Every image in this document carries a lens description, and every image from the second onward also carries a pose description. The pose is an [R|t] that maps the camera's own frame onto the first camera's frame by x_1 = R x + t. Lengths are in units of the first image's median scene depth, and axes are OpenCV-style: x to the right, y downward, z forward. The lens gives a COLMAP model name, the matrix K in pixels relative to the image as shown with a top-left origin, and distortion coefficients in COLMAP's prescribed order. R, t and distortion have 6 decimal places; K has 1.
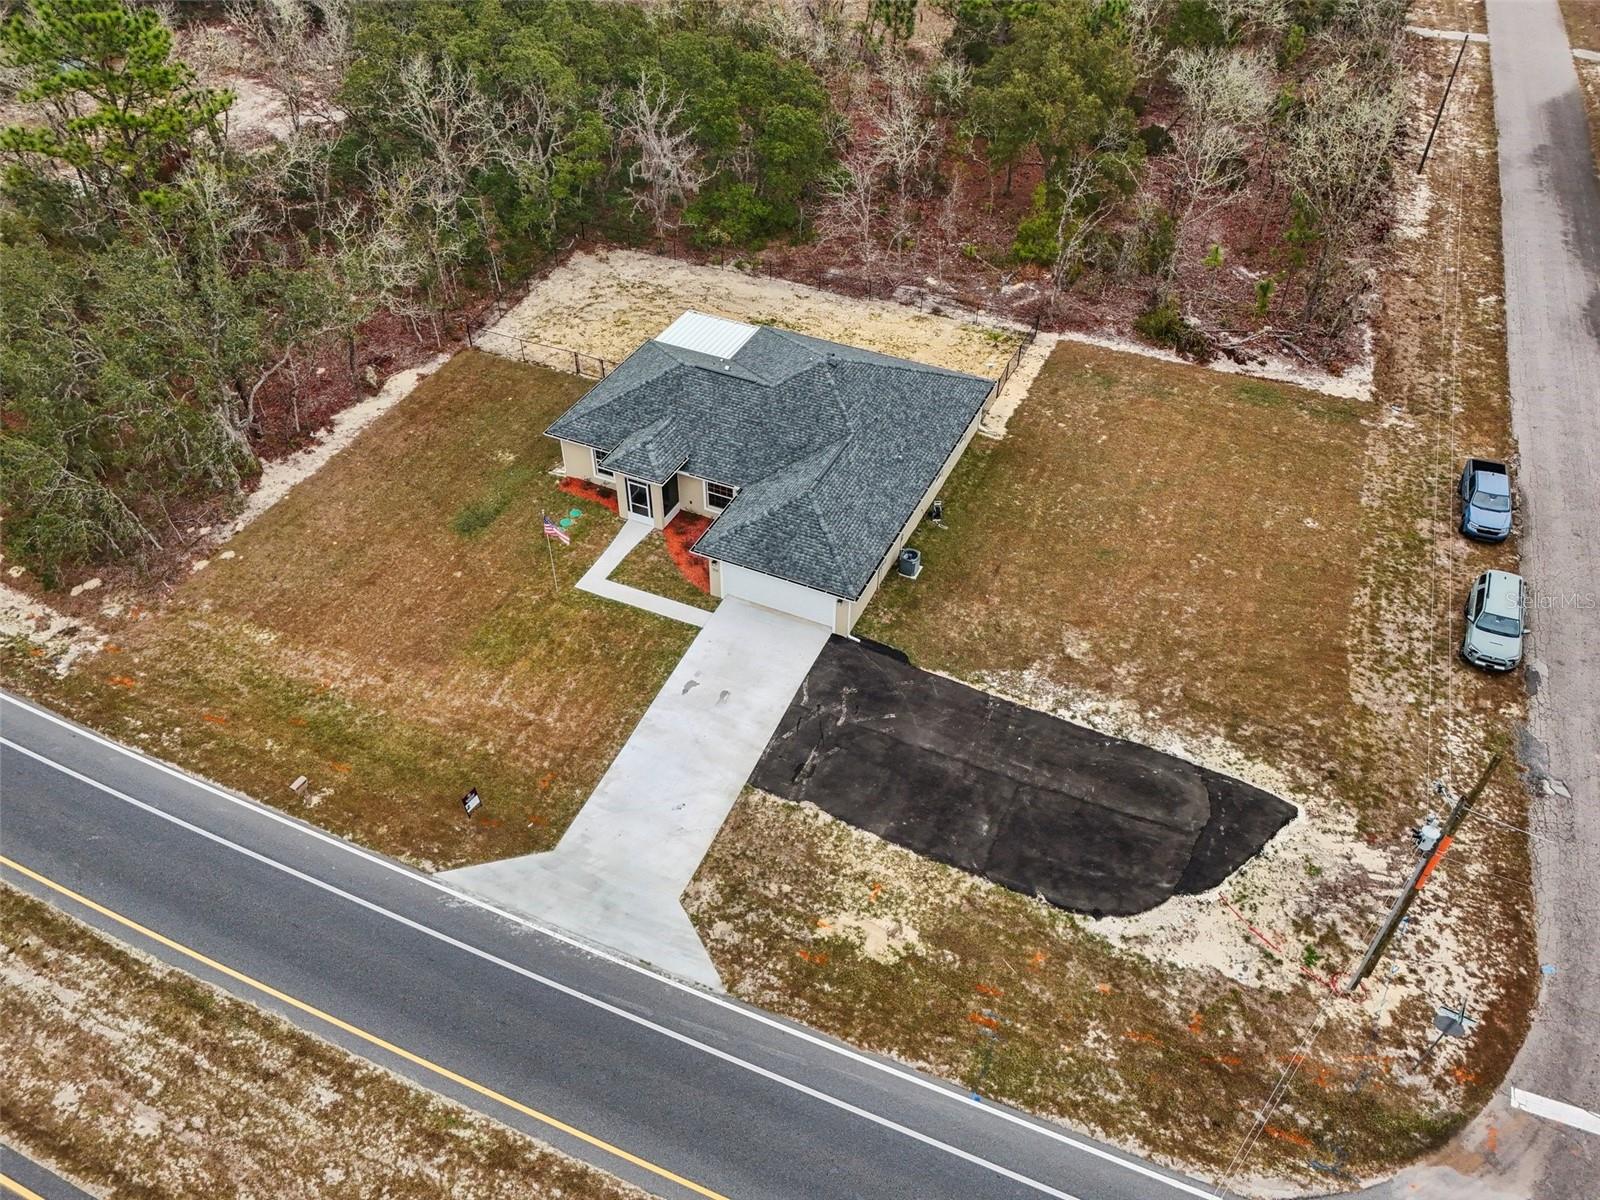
lens RADIAL K [[1197.8, 0, 798.8], [0, 1197.8, 603.4], [0, 0, 1]] dist [0.073684, -0.063002]
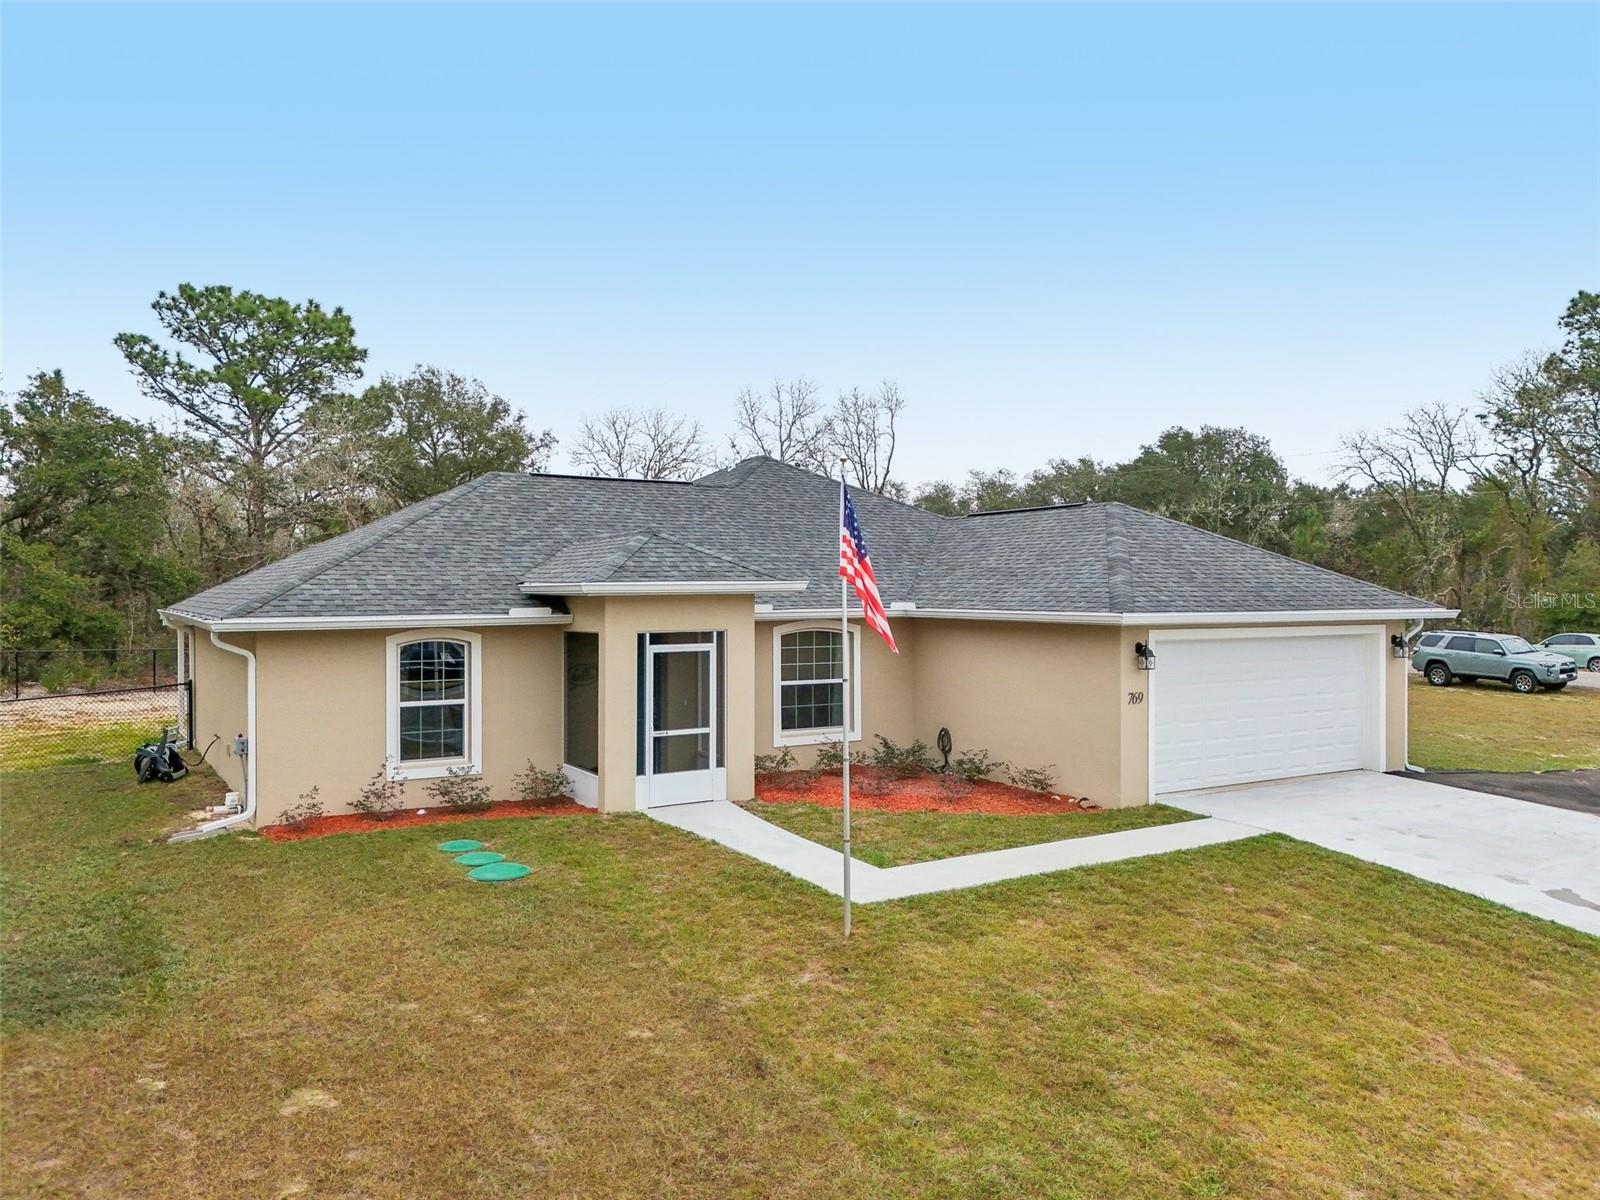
lens RADIAL K [[1197.8, 0, 794.0], [0, 1197.8, 606.8], [0, 0, 1]] dist [0.073684, -0.063002]
pose [[0.564009, -0.025484, 0.825375, -0.419562], [0.555125, 0.751671, -0.356129, 0.020037], [-0.611335, 0.659046, 0.438096, 0.956259]]
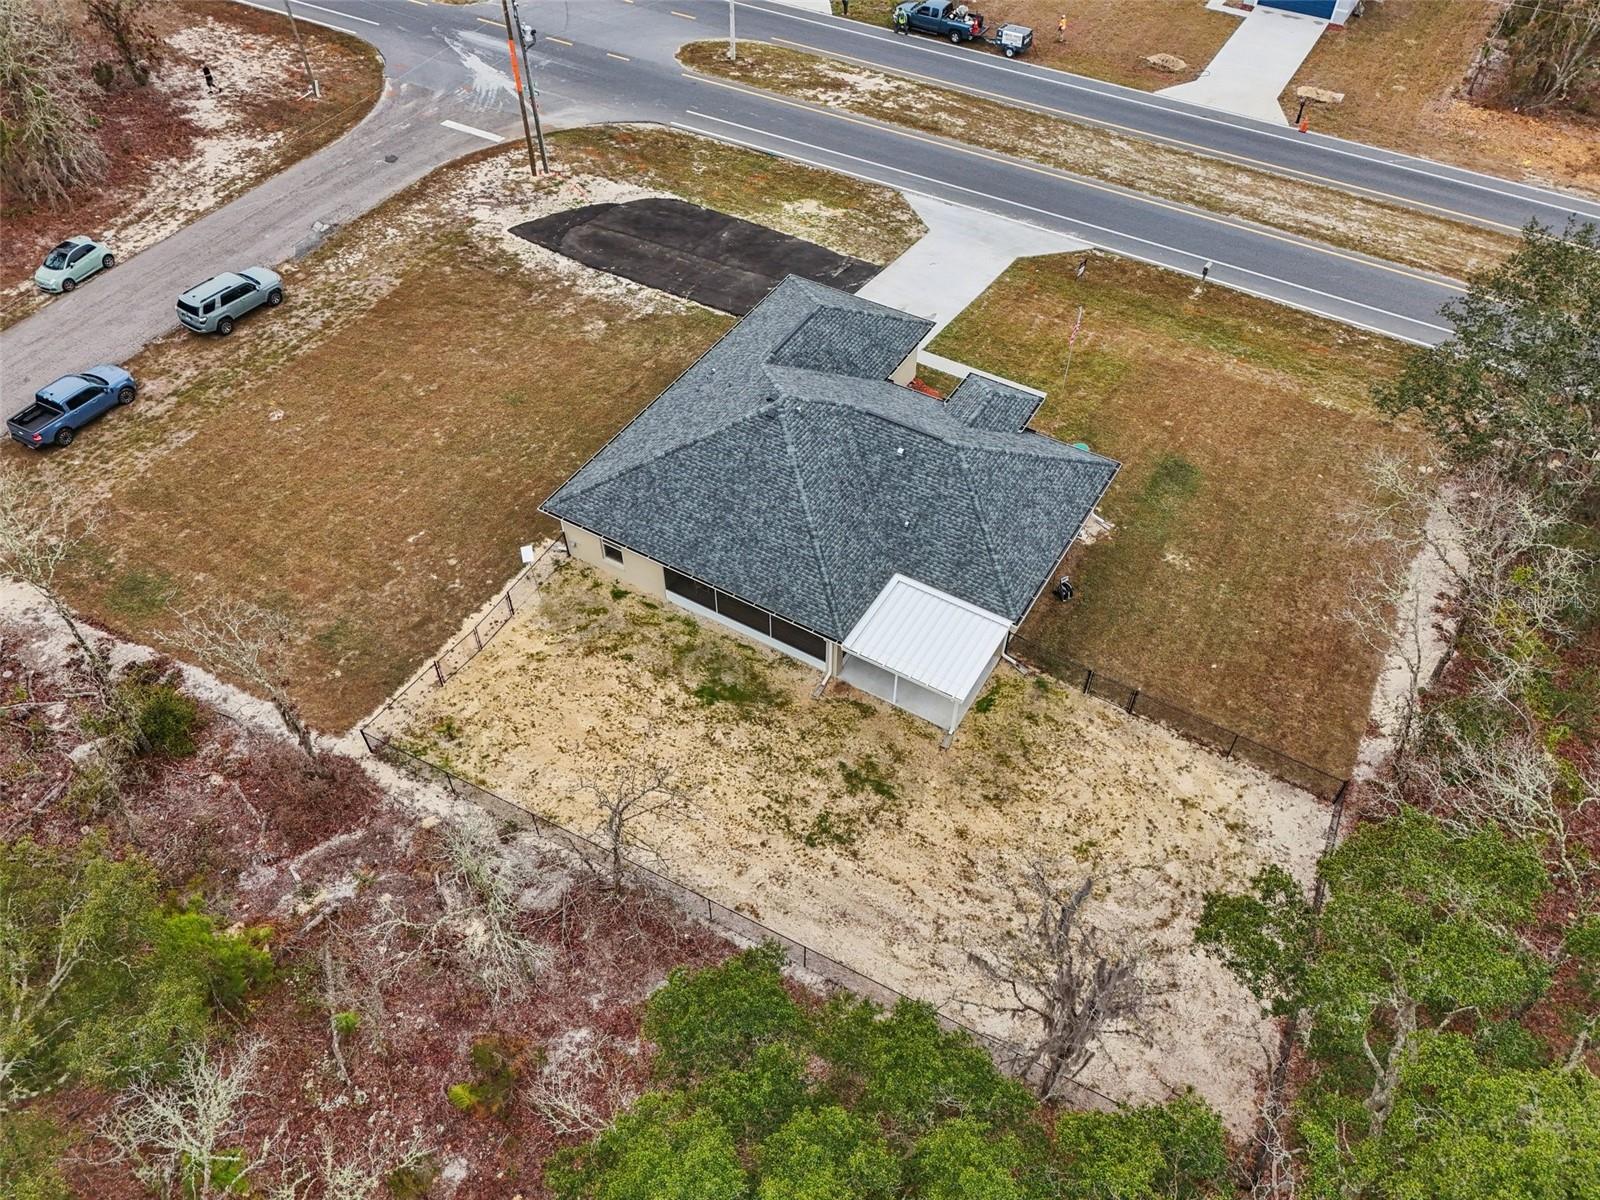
lens RADIAL K [[1197.8, 0, 806.3], [0, 1197.8, 591.0], [0, 0, 1]] dist [0.073684, -0.063002]
pose [[-0.994708, -0.085808, 0.056499, -0.059556], [0.054896, 0.020930, 0.998273, -1.161708], [-0.086843, 0.996092, -0.016109, 1.323611]]
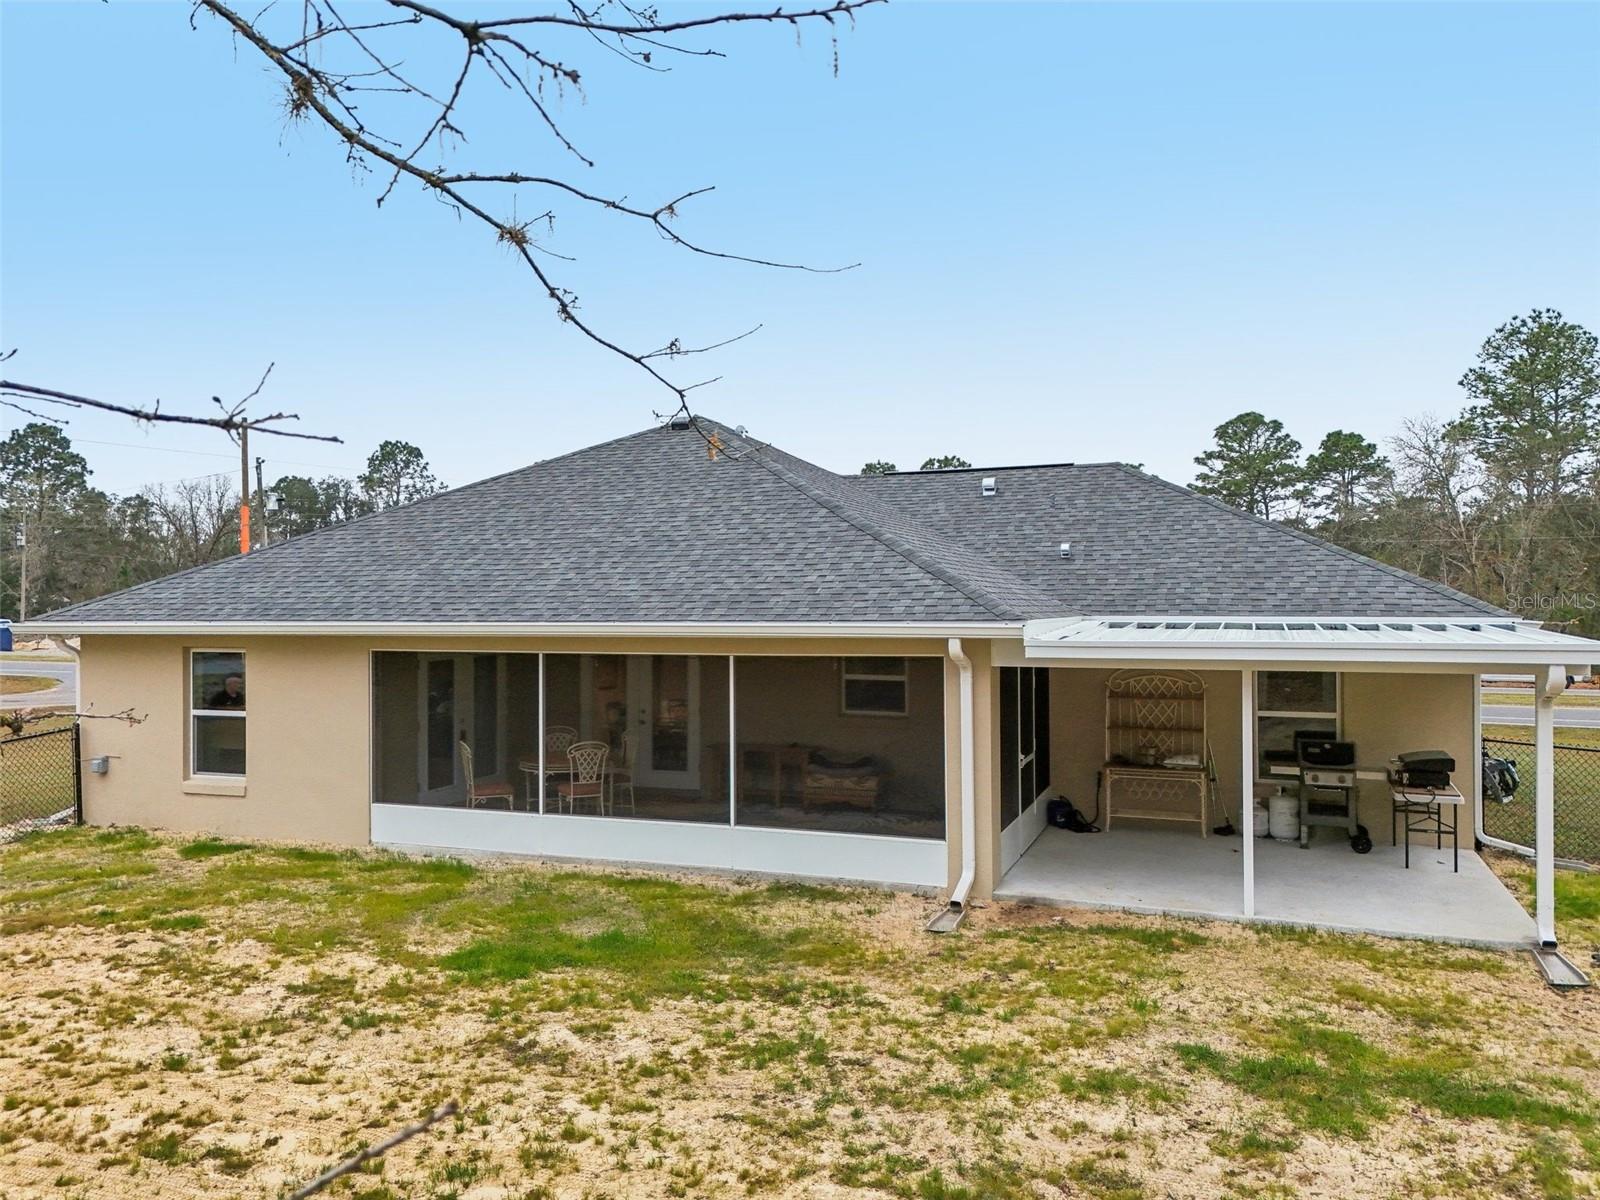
lens RADIAL K [[1197.8, 0, 805.0], [0, 1197.8, 607.6], [0, 0, 1]] dist [0.073684, -0.063002]
pose [[-0.997009, -0.005790, -0.077069, 0.020745], [-0.056041, 0.740857, 0.669321, -0.466810], [0.053222, 0.671638, -0.738965, 1.512229]]
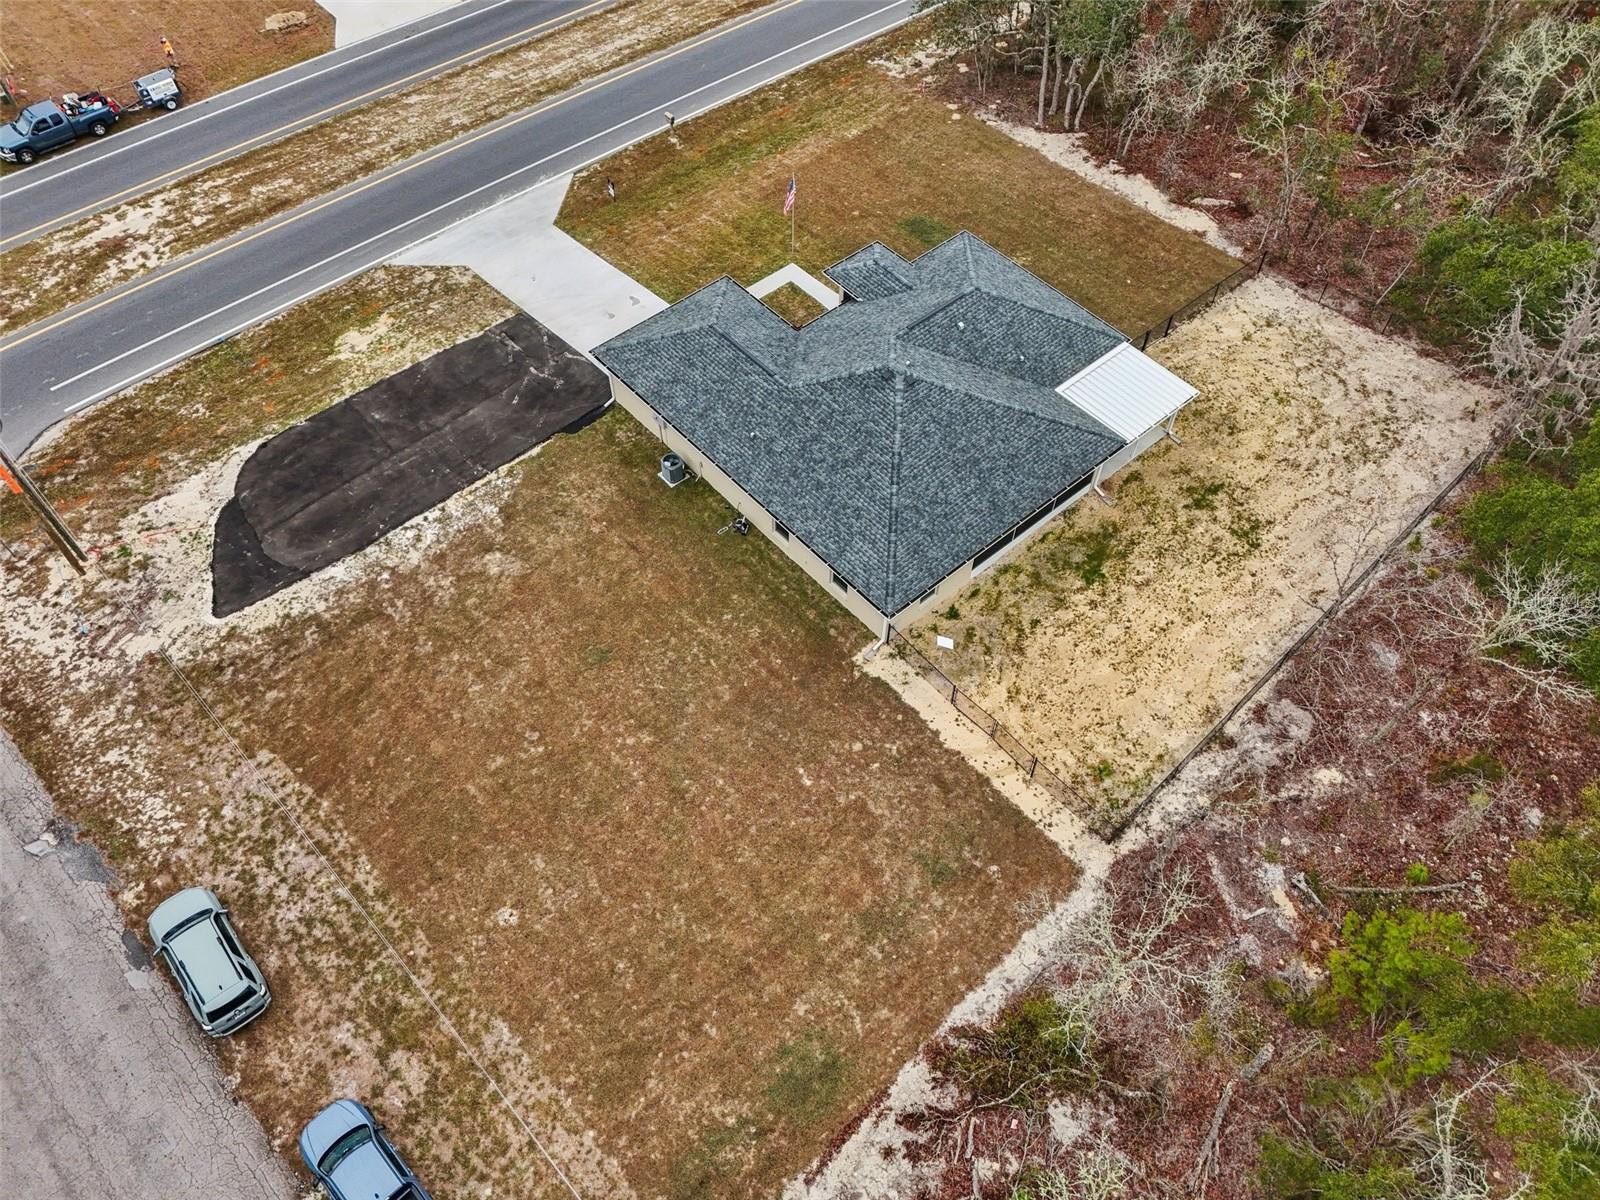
lens RADIAL K [[1197.8, 0, 799.5], [0, 1197.8, 589.6], [0, 0, 1]] dist [0.073684, -0.063002]
pose [[-0.408759, 0.725008, -0.554329, 0.714846], [-0.614335, 0.230593, 0.754599, -0.870950], [0.674914, 0.648992, 0.351141, 0.888484]]
